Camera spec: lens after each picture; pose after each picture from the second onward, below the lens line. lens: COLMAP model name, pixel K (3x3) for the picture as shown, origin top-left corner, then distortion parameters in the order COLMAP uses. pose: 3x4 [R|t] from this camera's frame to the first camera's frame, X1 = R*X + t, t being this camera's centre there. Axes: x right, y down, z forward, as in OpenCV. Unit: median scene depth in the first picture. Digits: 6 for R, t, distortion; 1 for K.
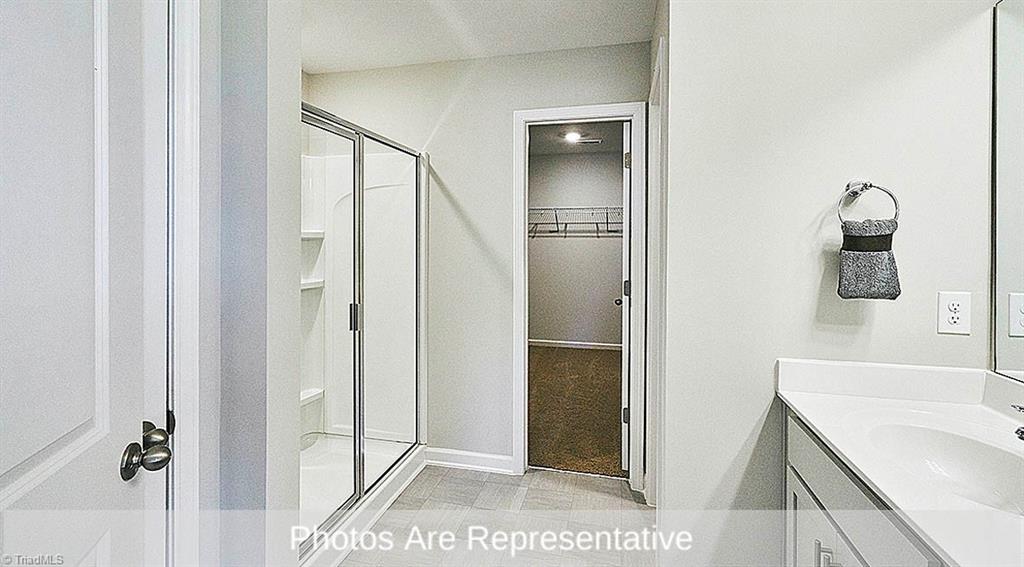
lens RADIAL K [[453.5, 0, 513.9], [0, 453.5, 240.8], [0, 0, 1]] dist [-0.002930, 0.001368]
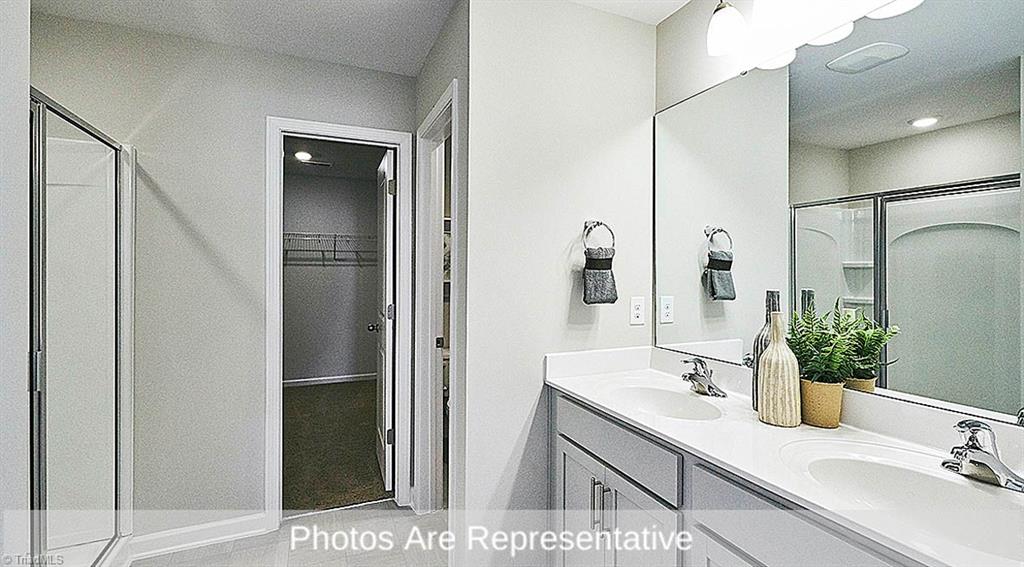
lens RADIAL K [[453.5, 0, 511.5], [0, 453.5, 273.7], [0, 0, 1]] dist [-0.002930, 0.001368]
pose [[0.797737, -0.000780, 0.603005, -0.149637], [0.000937, 1.000000, 0.000054, 0.017730], [-0.603005, 0.000522, 0.797737, 0.019918]]
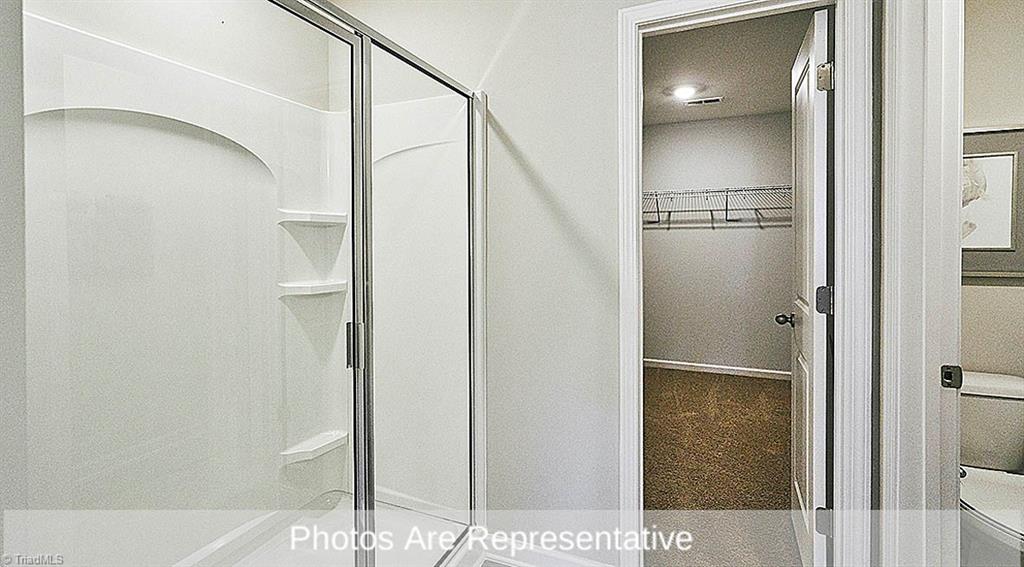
lens RADIAL K [[453.5, 0, 508.7], [0, 453.5, 243.5], [0, 0, 1]] dist [-0.002930, 0.001368]
pose [[0.983650, -0.007219, -0.179948, -0.038383], [0.007470, 0.999972, 0.000716, 0.029826], [0.179938, -0.002048, 0.983676, 0.362536]]
